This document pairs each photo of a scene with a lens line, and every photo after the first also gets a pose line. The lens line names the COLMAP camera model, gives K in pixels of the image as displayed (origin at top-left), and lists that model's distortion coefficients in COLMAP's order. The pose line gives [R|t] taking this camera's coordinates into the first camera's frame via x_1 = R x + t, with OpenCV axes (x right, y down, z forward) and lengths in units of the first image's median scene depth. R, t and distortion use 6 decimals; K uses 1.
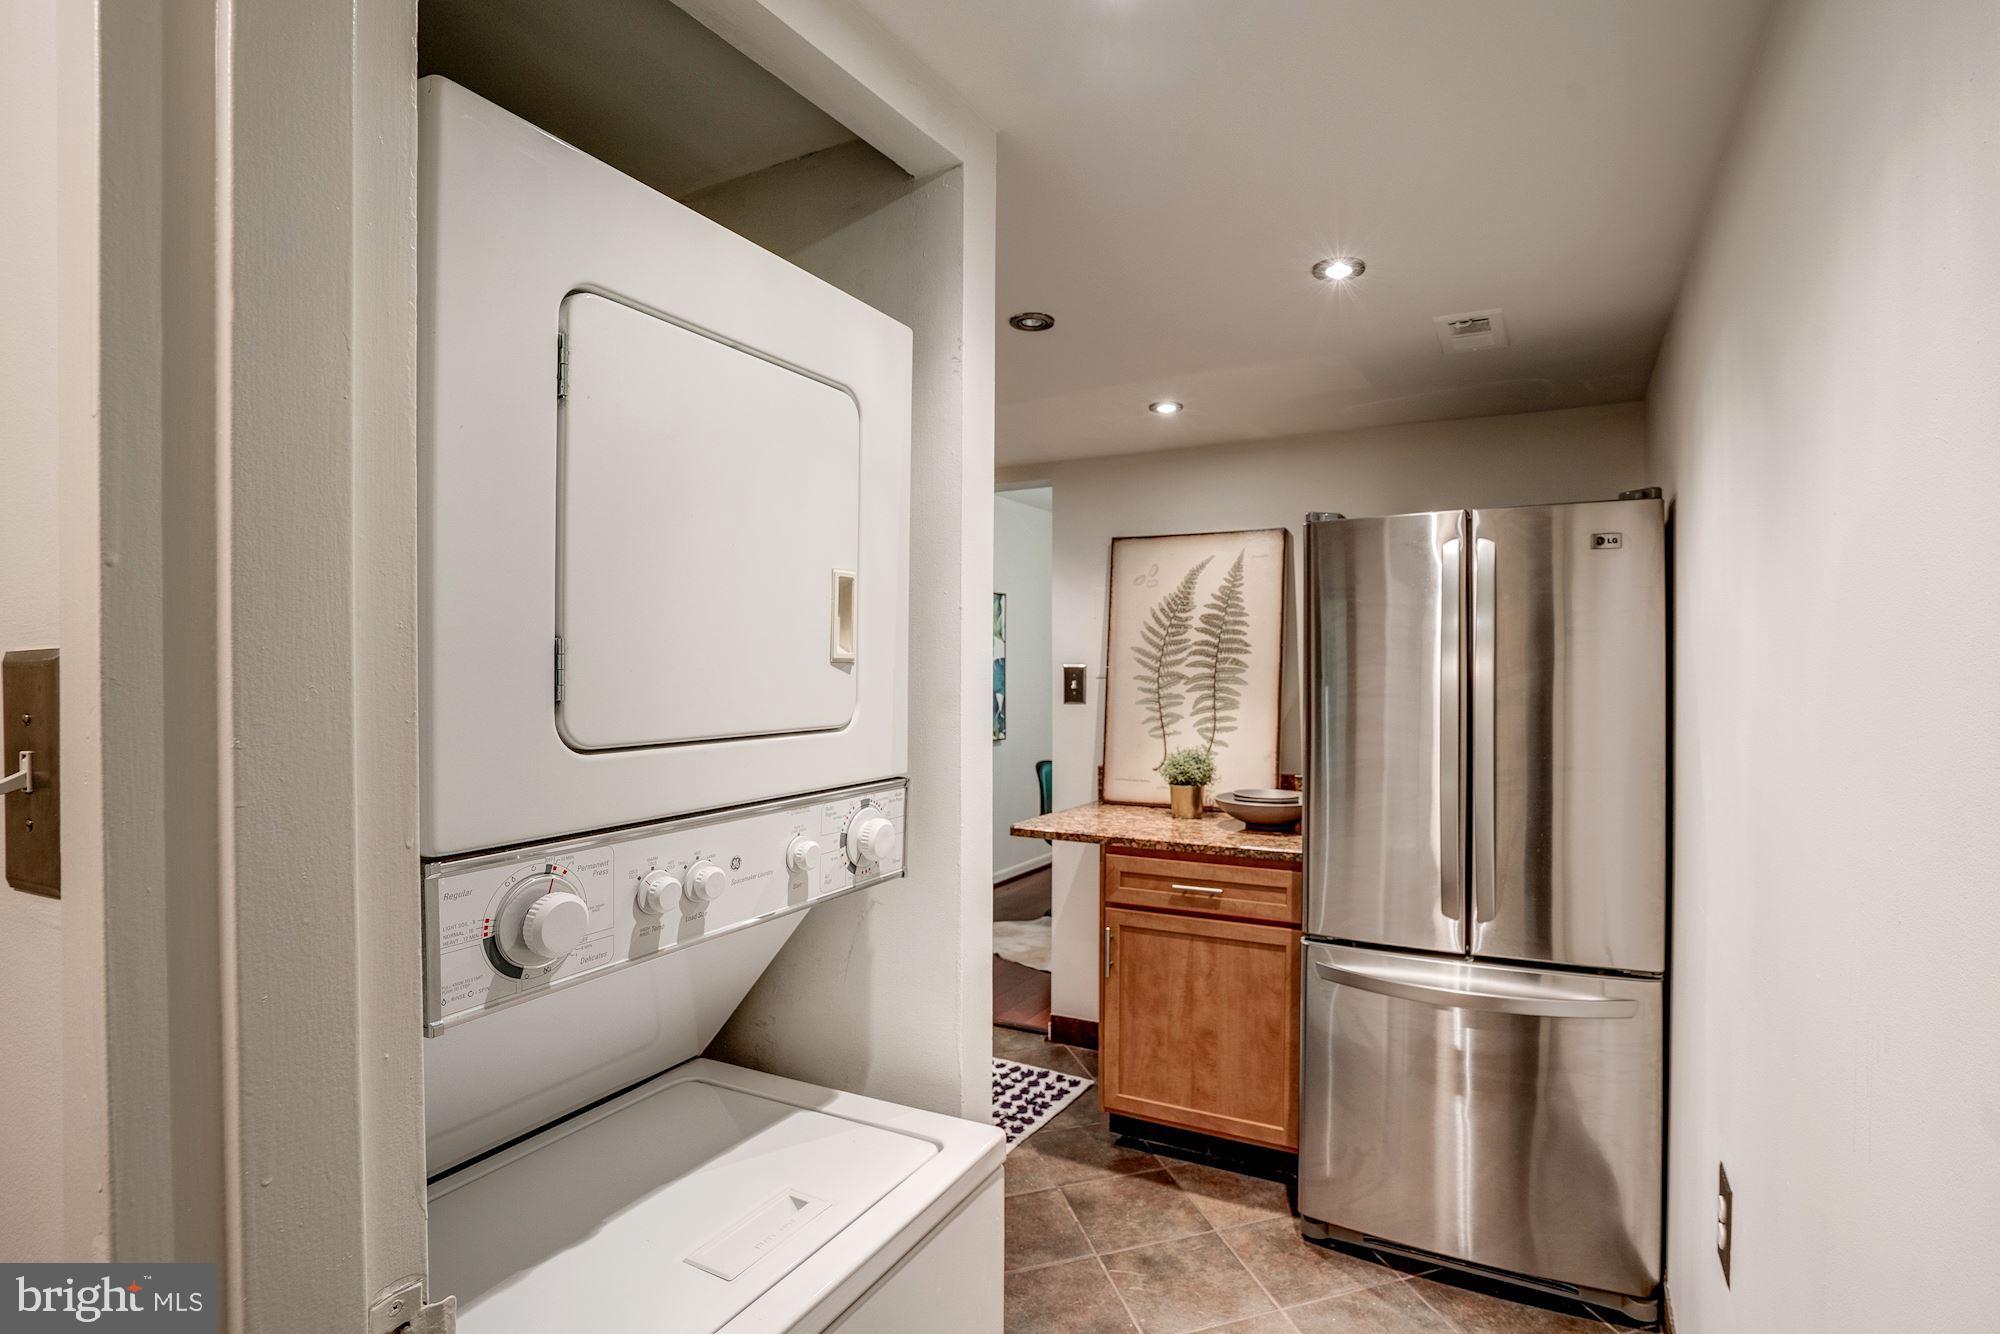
lens RADIAL K [[932.5, 0, 1019.3], [0, 932.5, 683.1], [0, 0, 1]] dist [-0.047815, 0.020480]
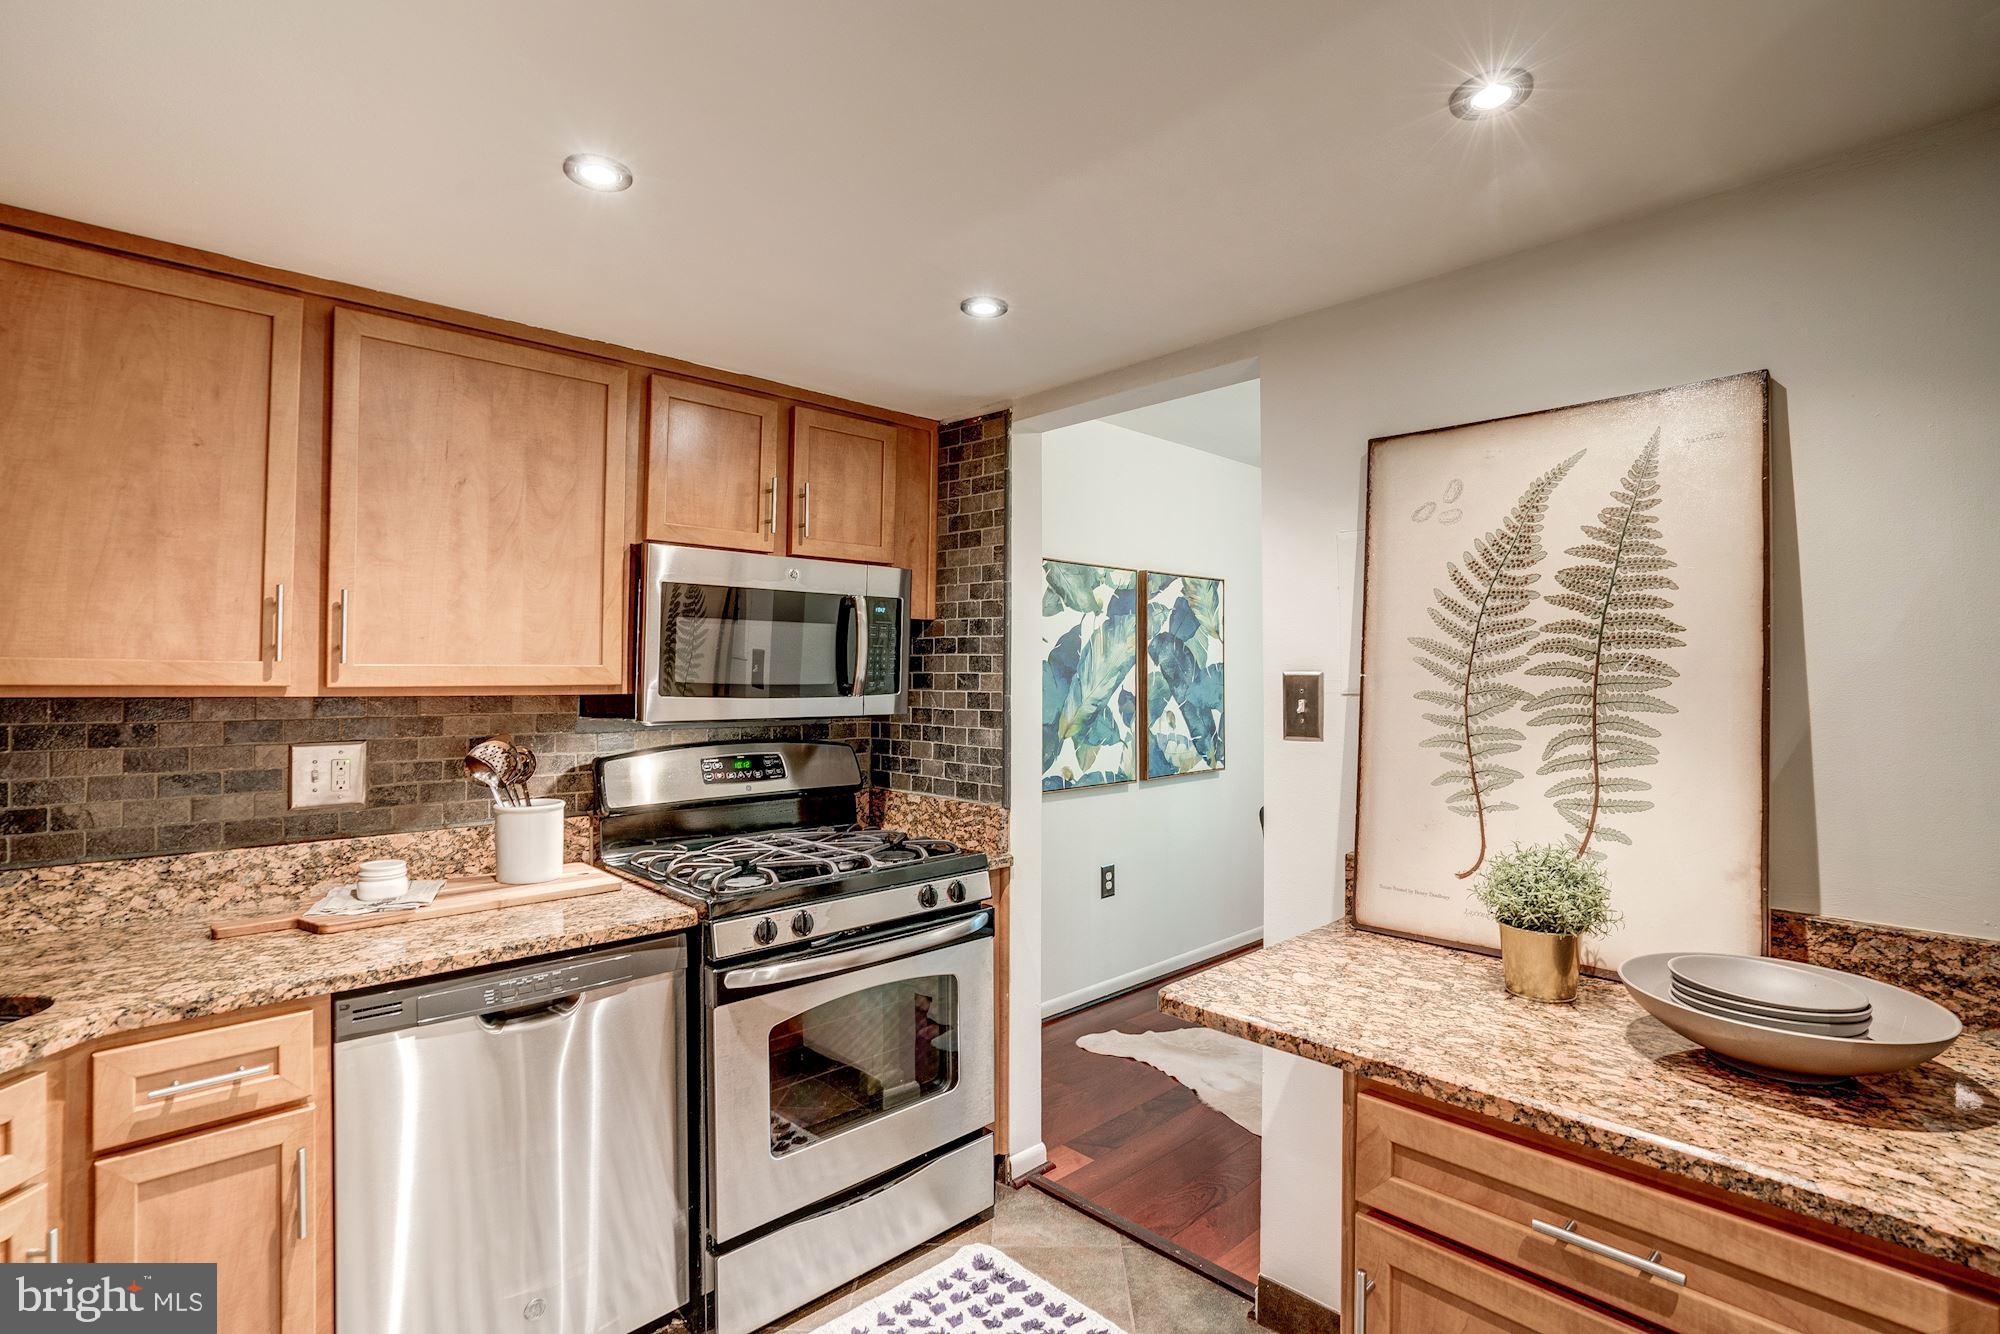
lens RADIAL K [[932.5, 0, 991.0], [0, 932.5, 669.6], [0, 0, 1]] dist [-0.047815, 0.020480]
pose [[0.957827, -0.007827, -0.287239, 0.045828], [0.002340, 0.999808, -0.019441, -0.011701], [0.287337, 0.017949, 0.957662, 0.451669]]
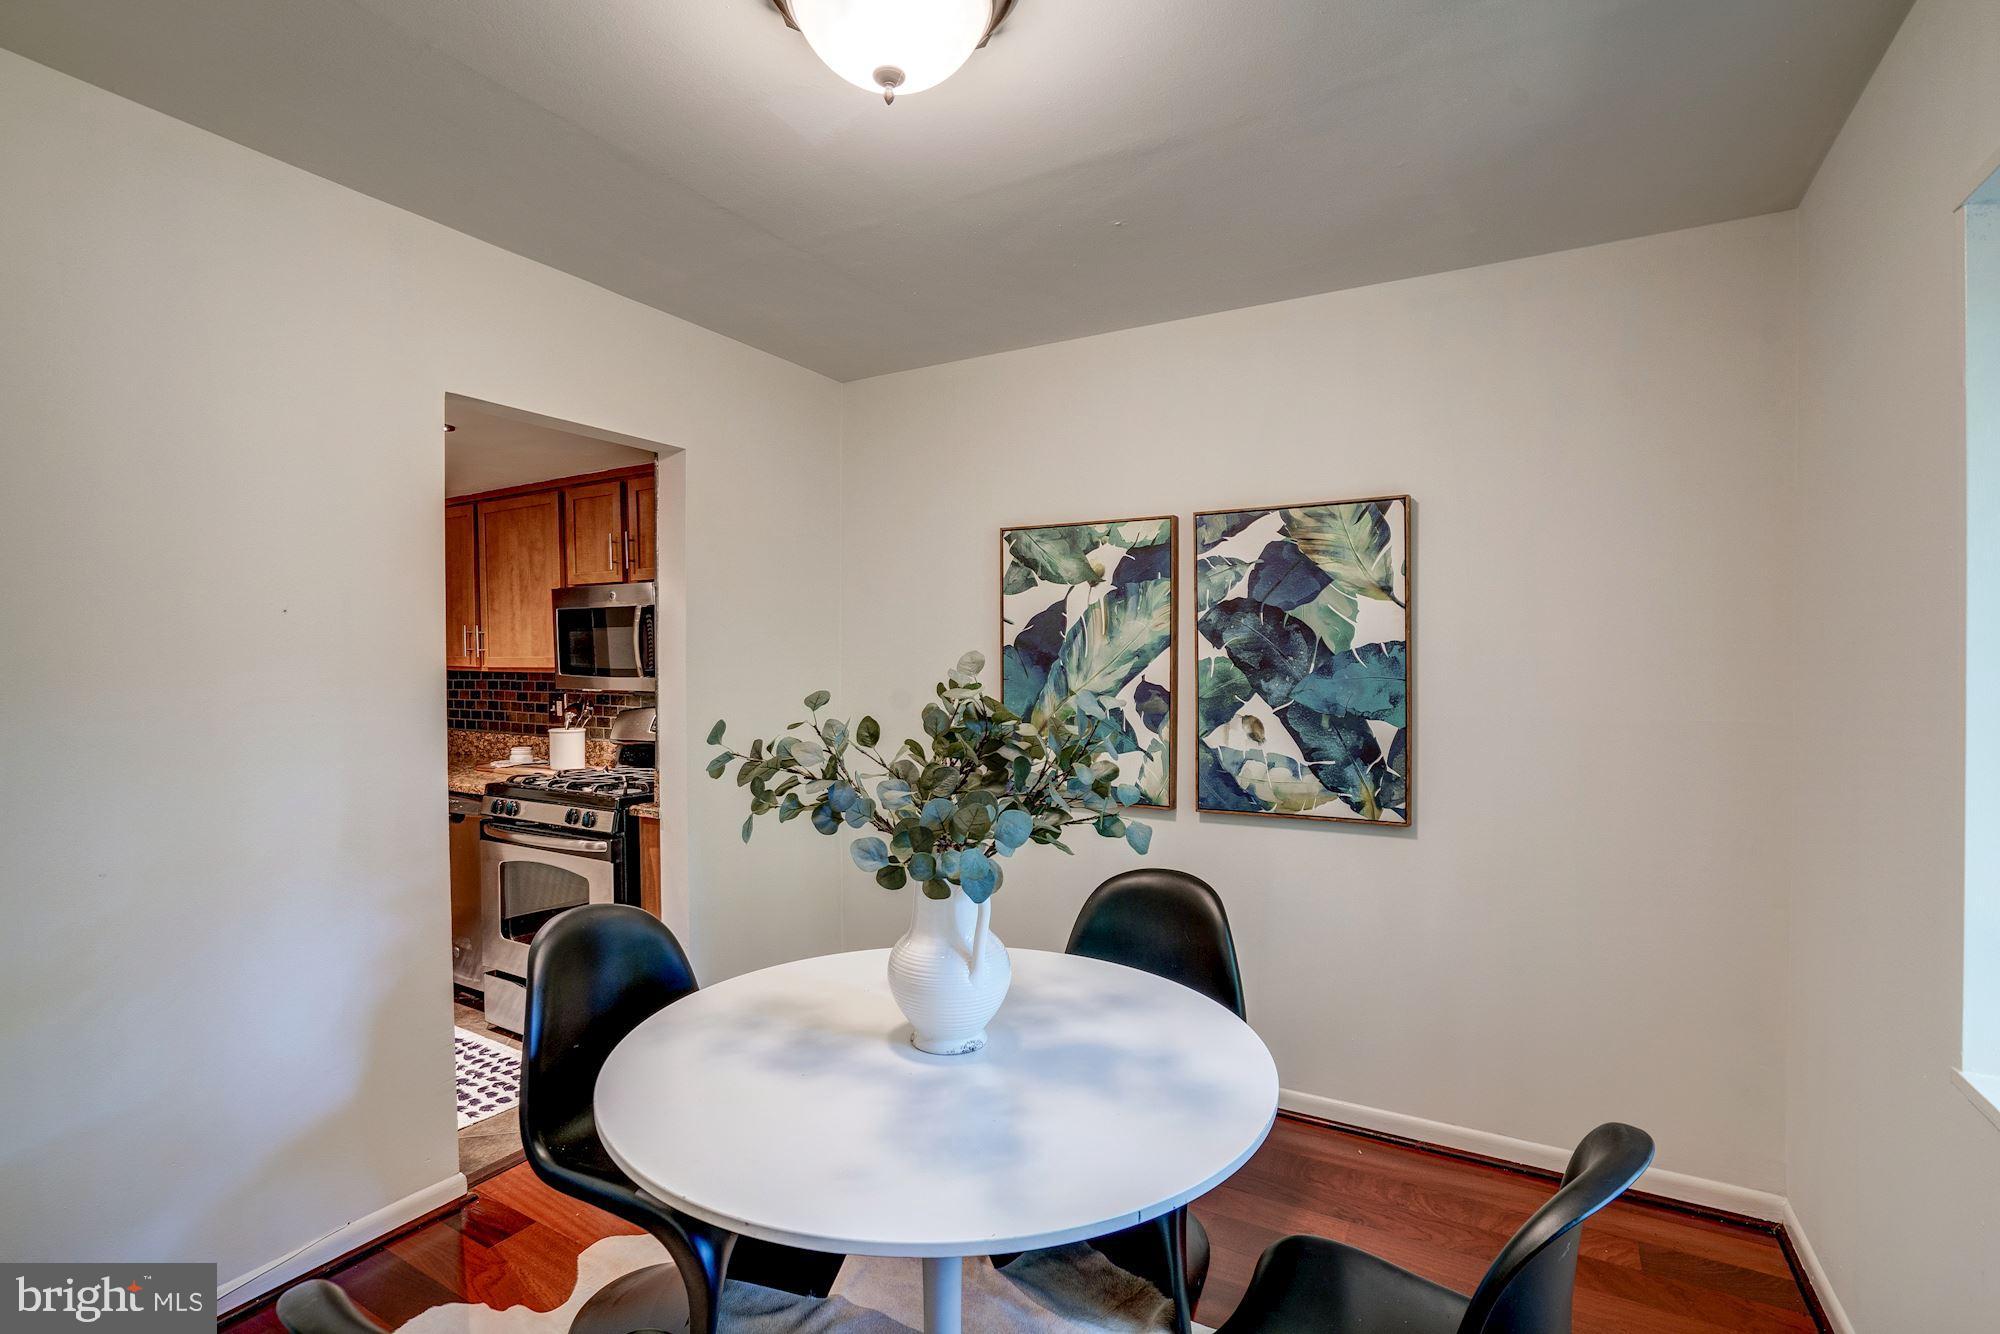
lens RADIAL K [[932.5, 0, 1009.3], [0, 932.5, 677.4], [0, 0, 1]] dist [-0.047815, 0.020480]
pose [[0.011678, 0.016322, -0.999799, 0.742323], [-0.009959, 0.999819, 0.016206, -0.025663], [0.999882, 0.009768, 0.011838, 1.487117]]
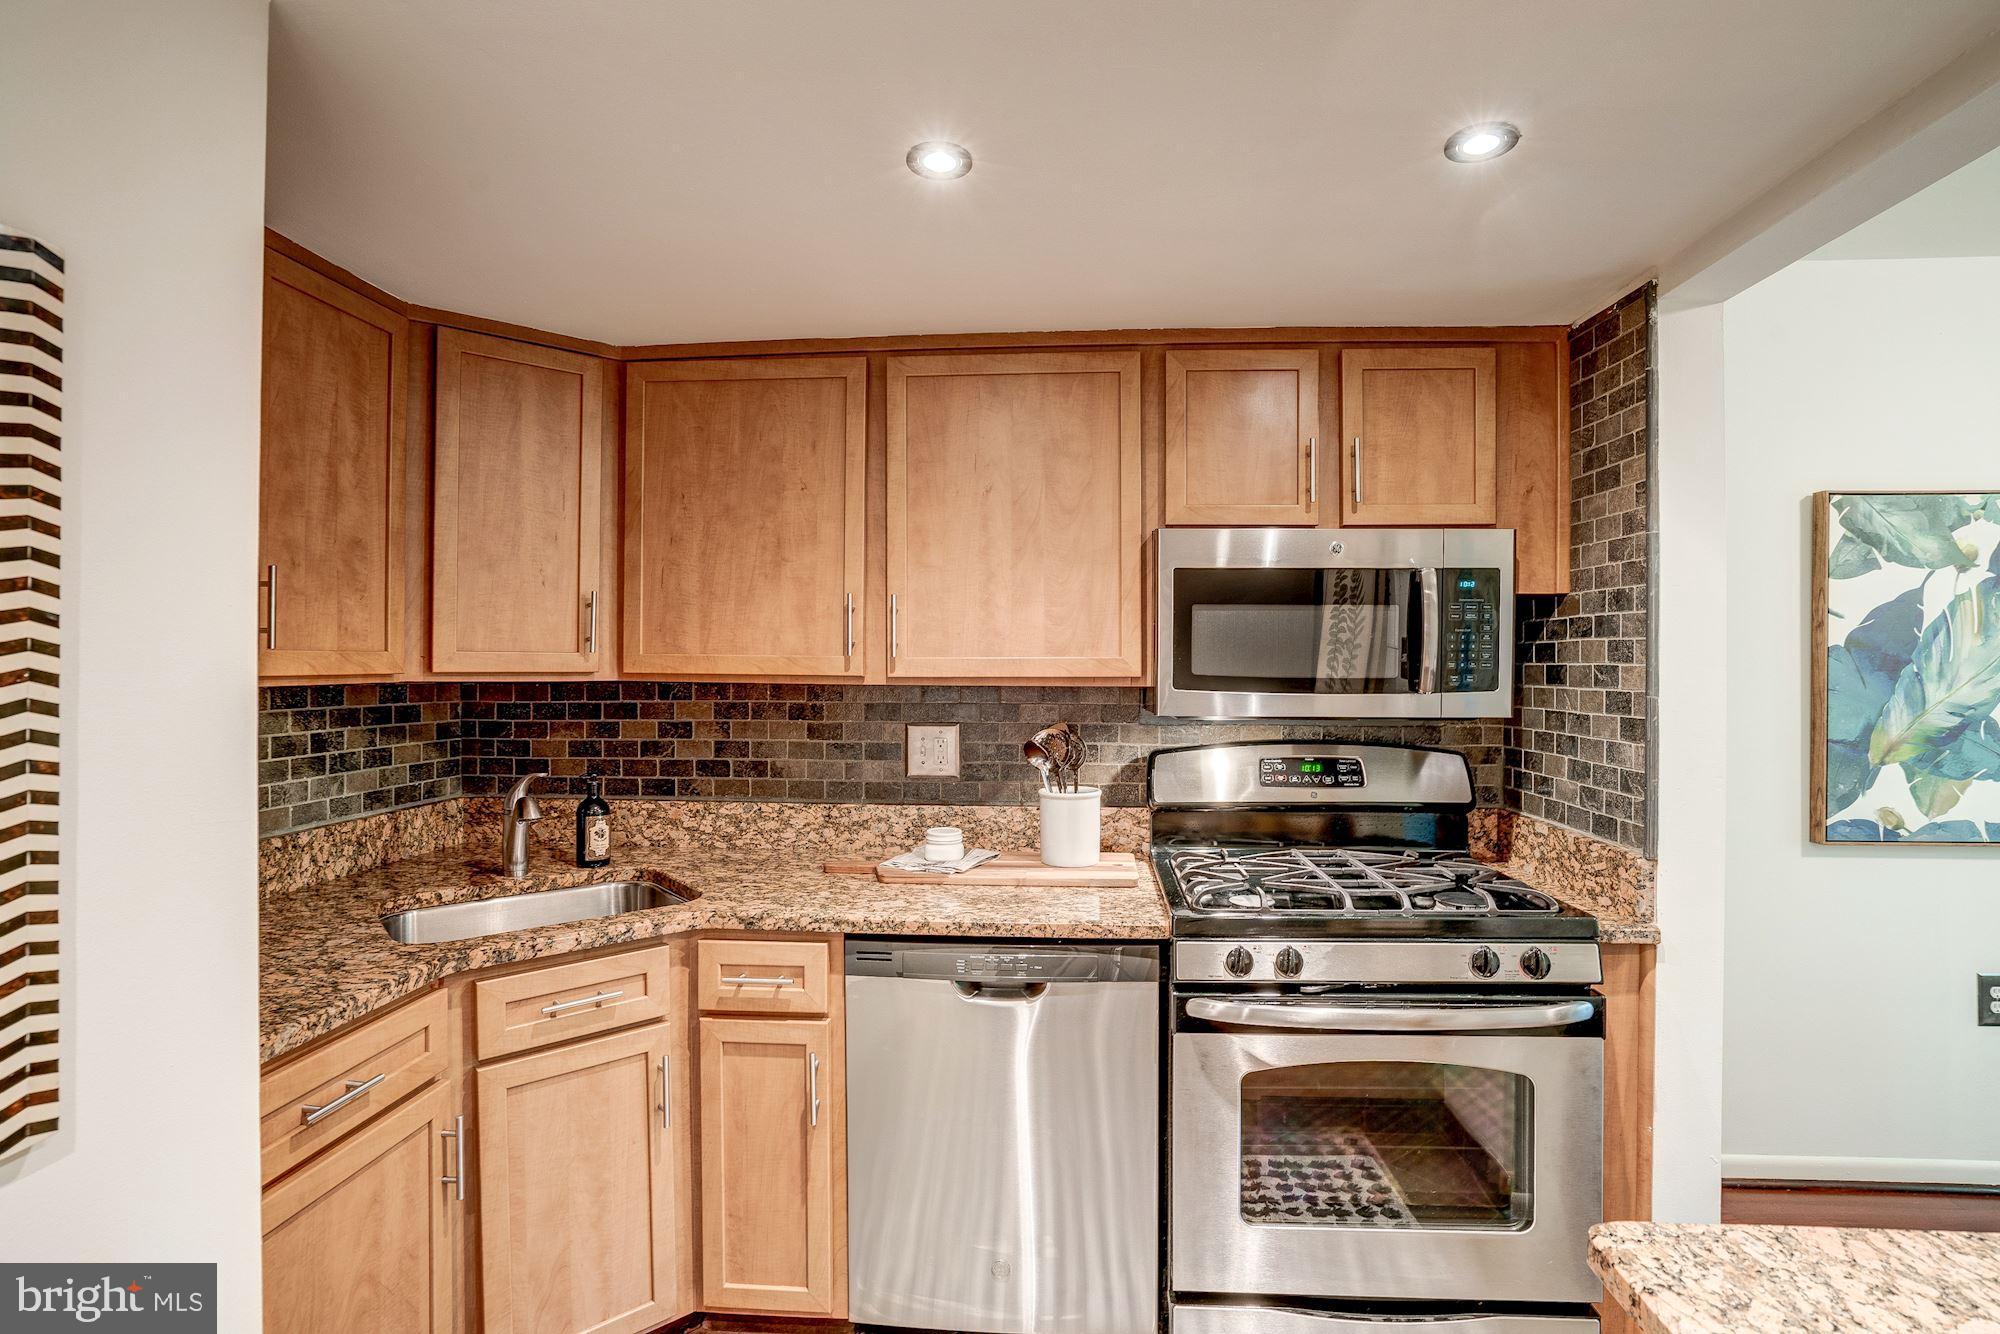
lens RADIAL K [[932.5, 0, 1090.7], [0, 932.5, 664.6], [0, 0, 1]] dist [-0.047815, 0.020480]
pose [[0.458376, -0.008446, -0.888718, 0.155662], [-0.008523, 0.999867, -0.013899, -0.013358], [0.888718, 0.013946, 0.458243, 0.665030]]
